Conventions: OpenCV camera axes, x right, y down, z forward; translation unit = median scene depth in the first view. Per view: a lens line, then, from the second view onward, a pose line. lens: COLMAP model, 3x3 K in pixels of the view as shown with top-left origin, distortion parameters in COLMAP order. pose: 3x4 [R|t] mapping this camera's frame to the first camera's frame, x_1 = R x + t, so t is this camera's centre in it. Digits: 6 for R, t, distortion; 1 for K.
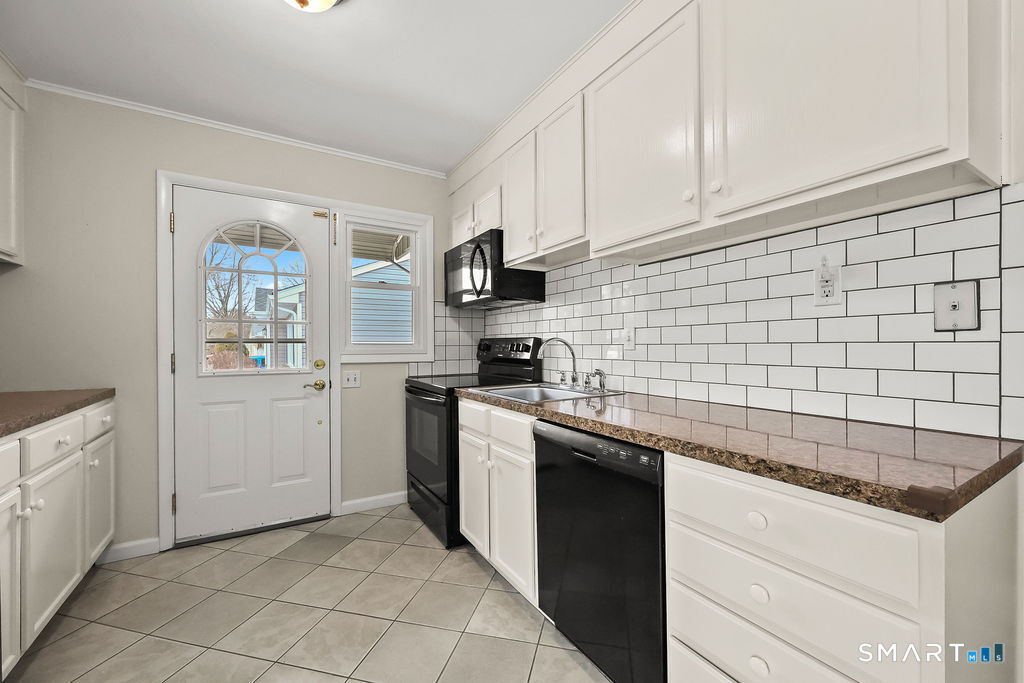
lens RADIAL K [[411.6, 0, 510.2], [0, 411.6, 346.2], [0, 0, 1]] dist [-0.001458, 0.000179]
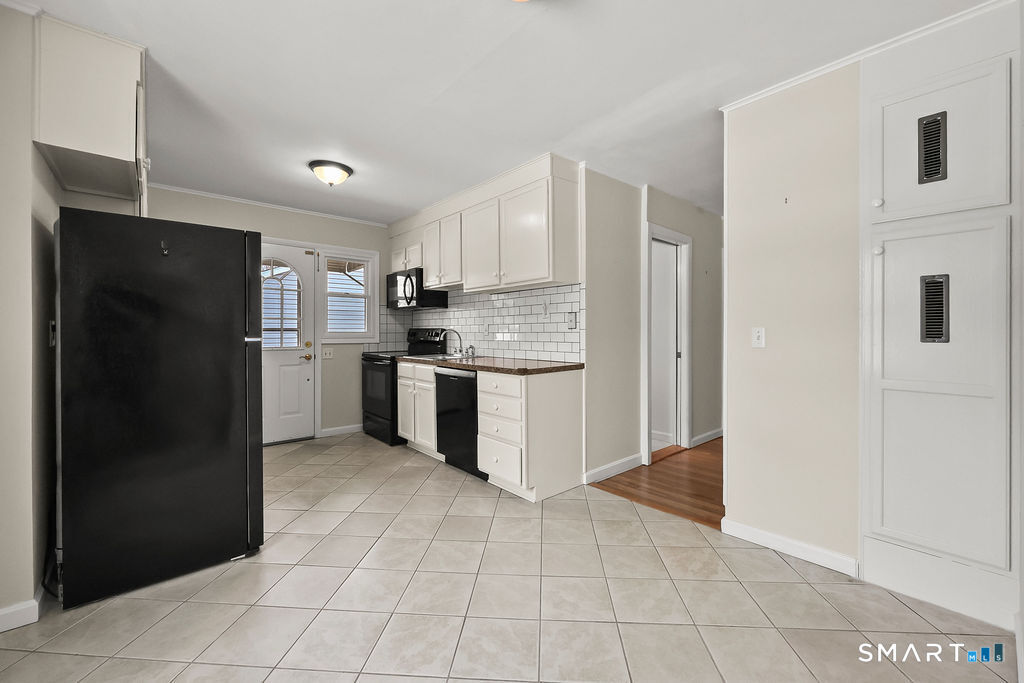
lens RADIAL K [[411.6, 0, 521.4], [0, 411.6, 331.7], [0, 0, 1]] dist [-0.001458, 0.000179]
pose [[0.980937, 0.001319, 0.194323, 0.054068], [-0.000874, 0.999997, -0.002376, -0.003722], [-0.194326, 0.002161, 0.980935, -0.824275]]
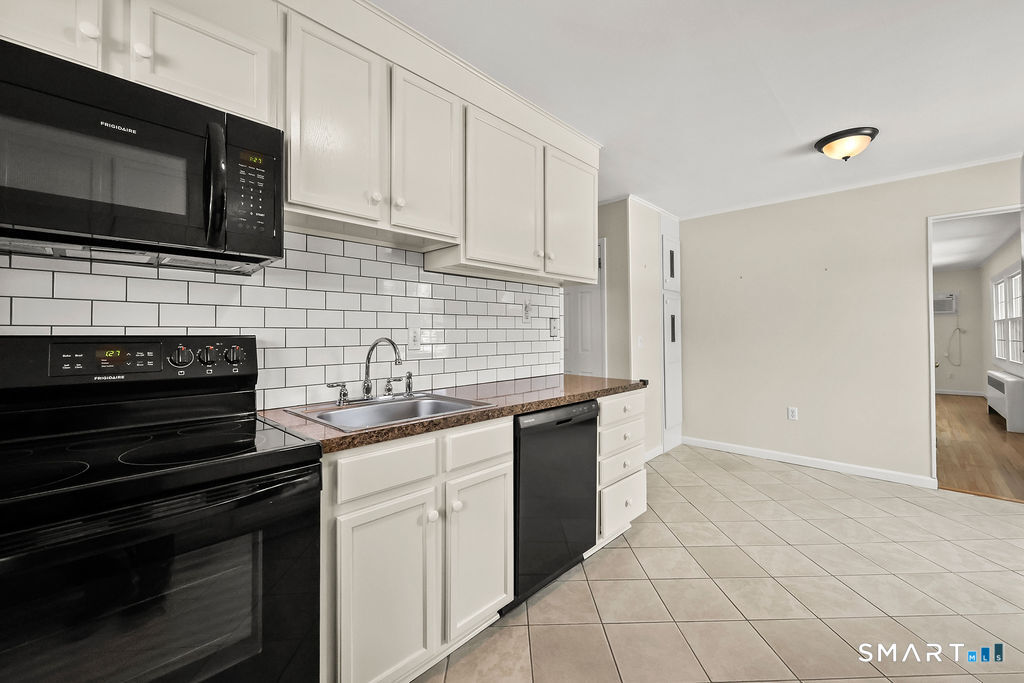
lens RADIAL K [[411.6, 0, 515.0], [0, 411.6, 332.0], [0, 0, 1]] dist [-0.001458, 0.000179]
pose [[-0.267443, 0.016658, 0.963430, -0.621971], [0.012898, 0.999823, -0.013706, -0.014805], [-0.963487, 0.008761, -0.267611, 0.845738]]
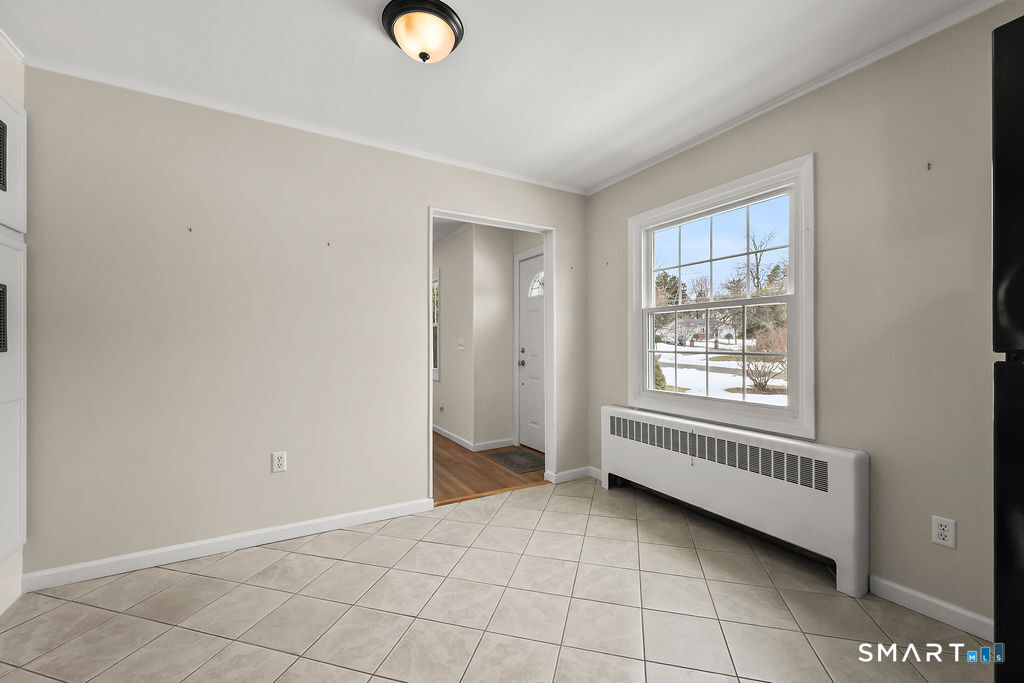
lens RADIAL K [[411.6, 0, 514.8], [0, 411.6, 341.6], [0, 0, 1]] dist [-0.001458, 0.000179]
pose [[-0.999917, 0.008080, 0.009989, 0.007109], [0.008095, 0.999966, 0.001503, -0.001205], [-0.009976, 0.001584, -0.999949, 0.415777]]
